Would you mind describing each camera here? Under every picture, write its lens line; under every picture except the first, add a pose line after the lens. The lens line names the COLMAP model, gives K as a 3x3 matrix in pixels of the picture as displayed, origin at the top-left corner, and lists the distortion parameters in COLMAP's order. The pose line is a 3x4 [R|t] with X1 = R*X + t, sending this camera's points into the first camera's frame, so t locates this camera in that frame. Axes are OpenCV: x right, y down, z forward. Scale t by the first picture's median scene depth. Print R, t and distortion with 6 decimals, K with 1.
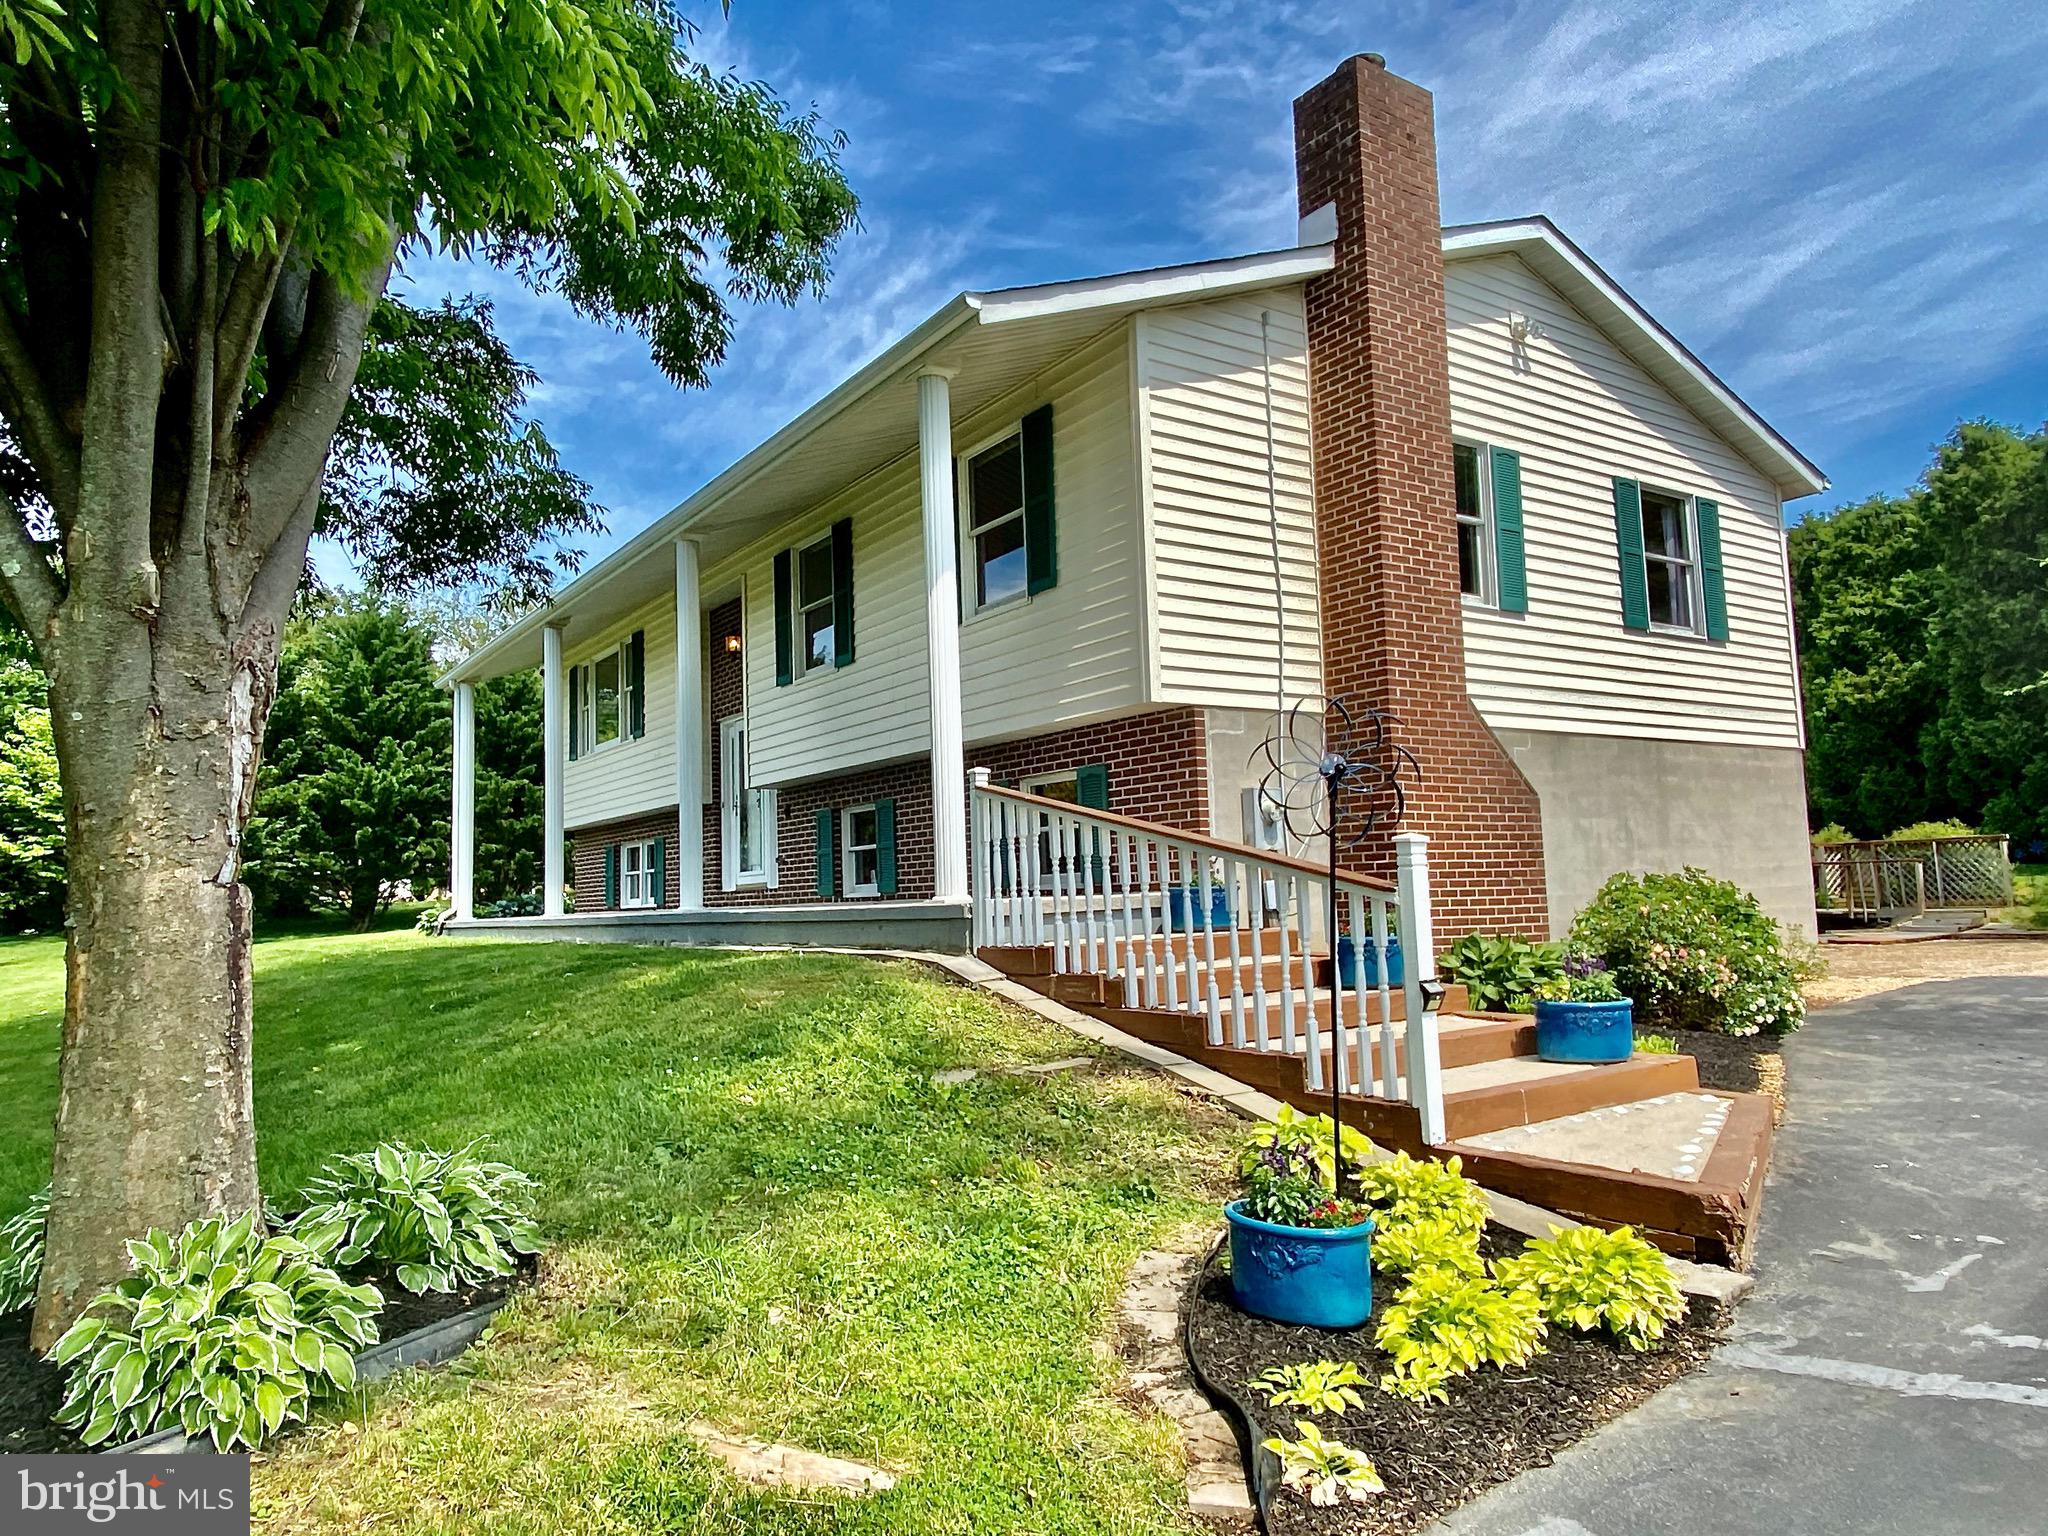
lens RADIAL K [[1333.8, 0, 1024.0], [0, 1333.8, 768.0], [0, 0, 1]] dist [-0.031487, -0.001023]
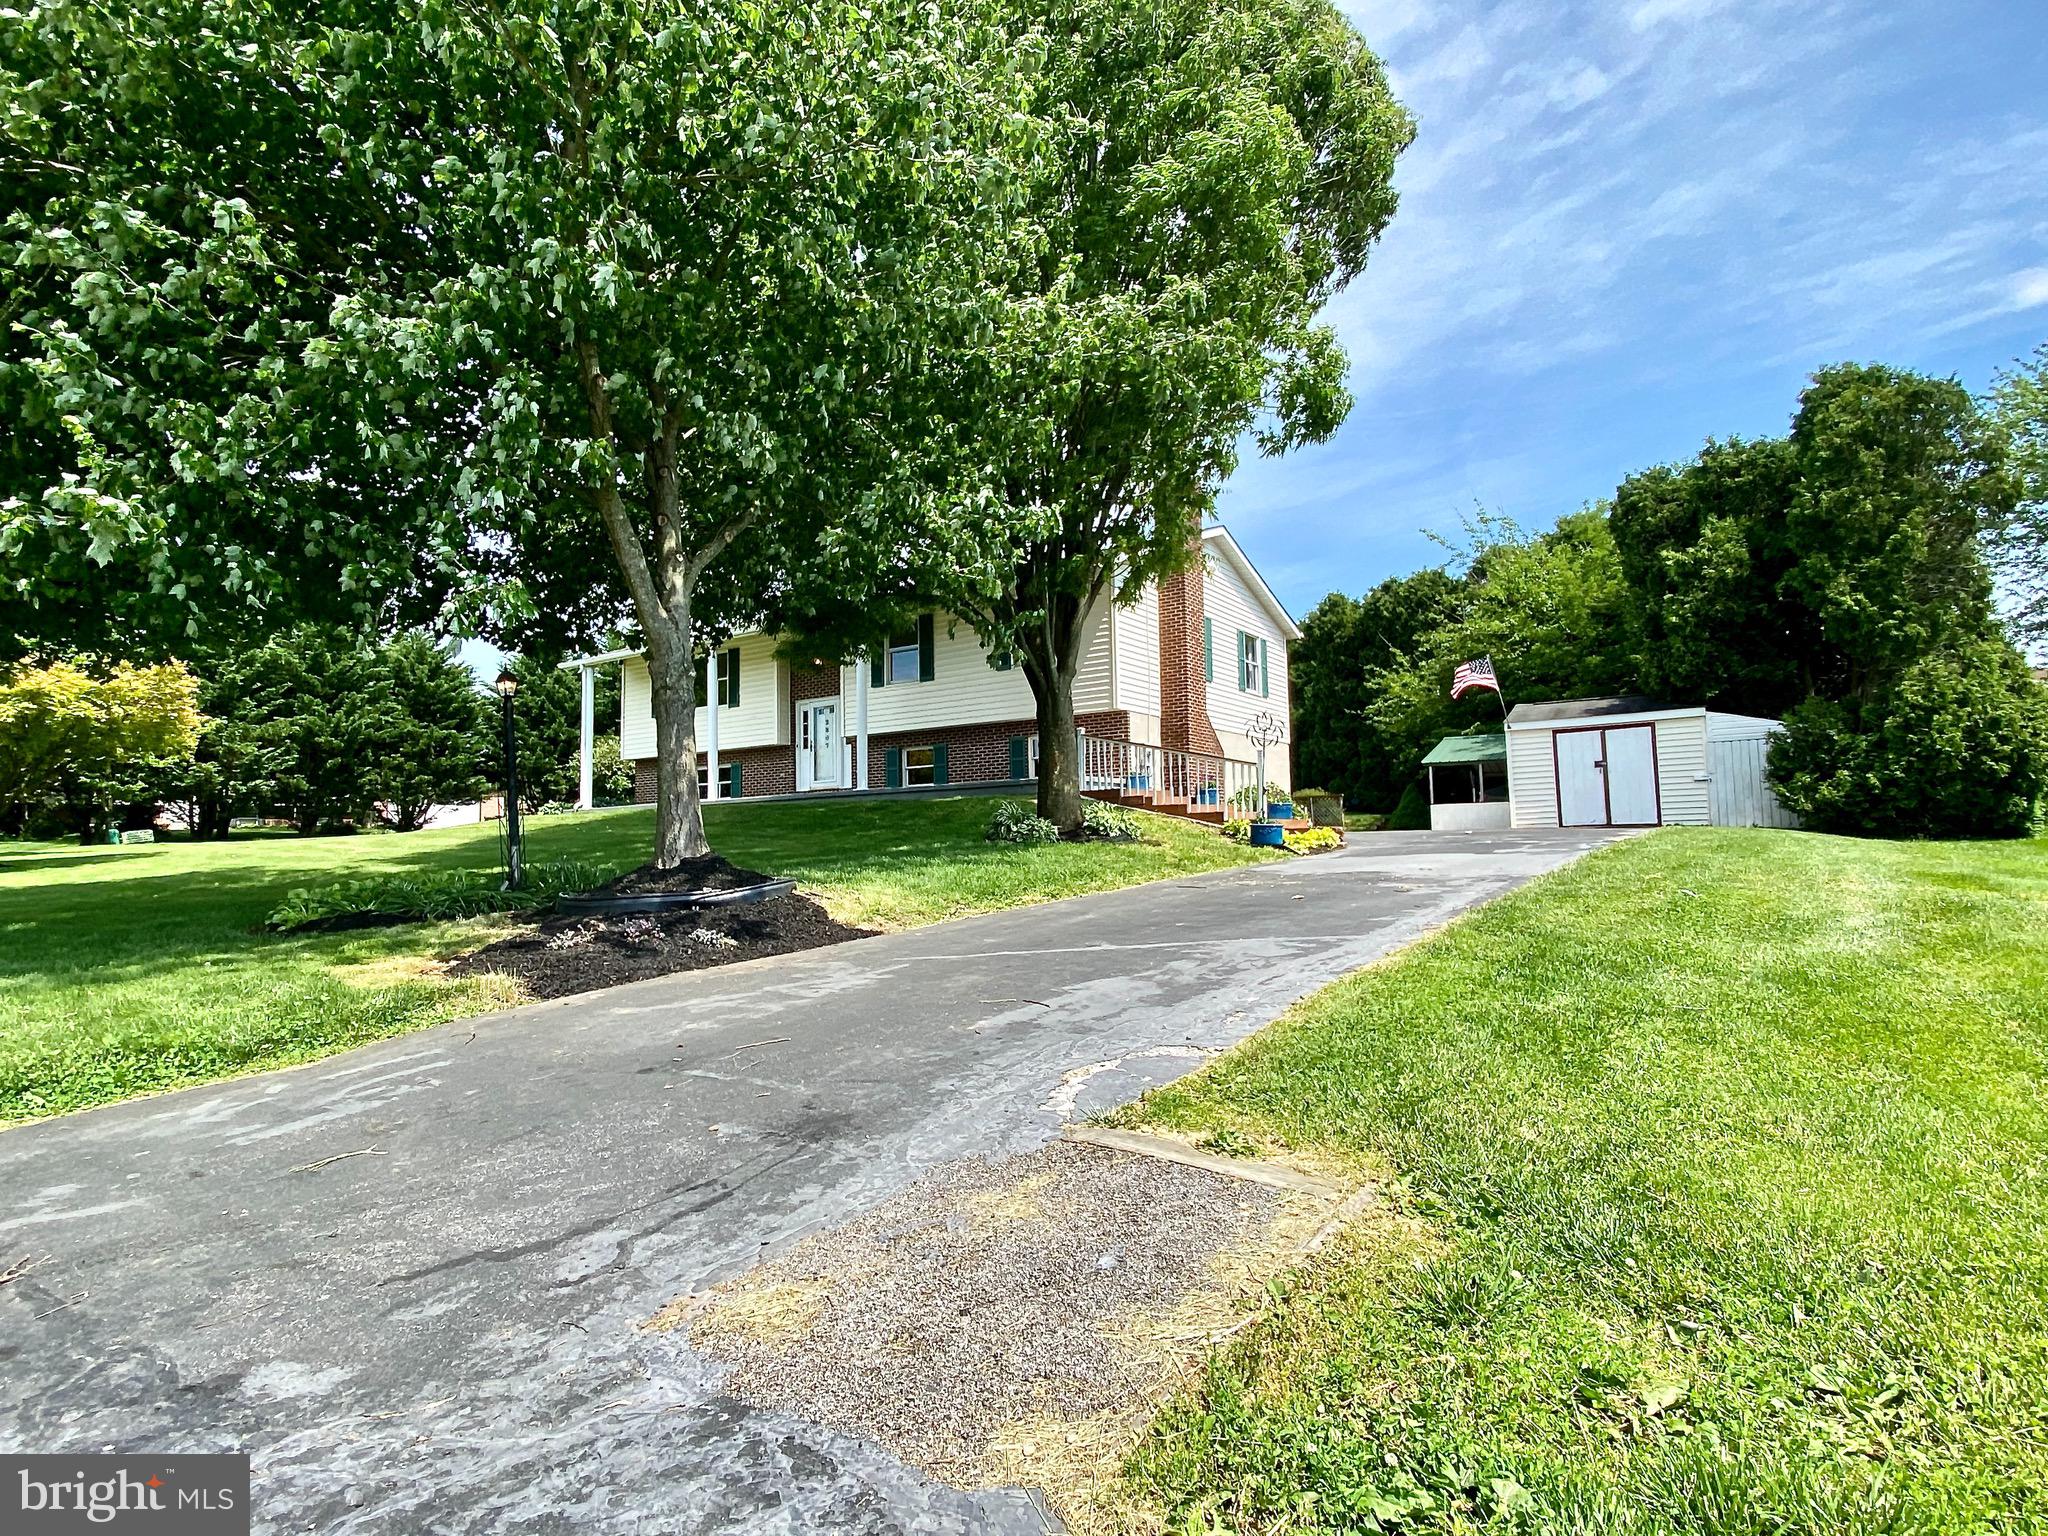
lens RADIAL K [[1061.5, 0, 1024.0], [0, 1061.5, 768.0], [0, 0, 1]] dist [0.000164, -0.000007]
pose [[0.924615, 0.042810, 0.378490, -0.622808], [-0.045718, 0.998954, -0.001306, 0.058099], [-0.378150, -0.016096, 0.925604, -0.647952]]
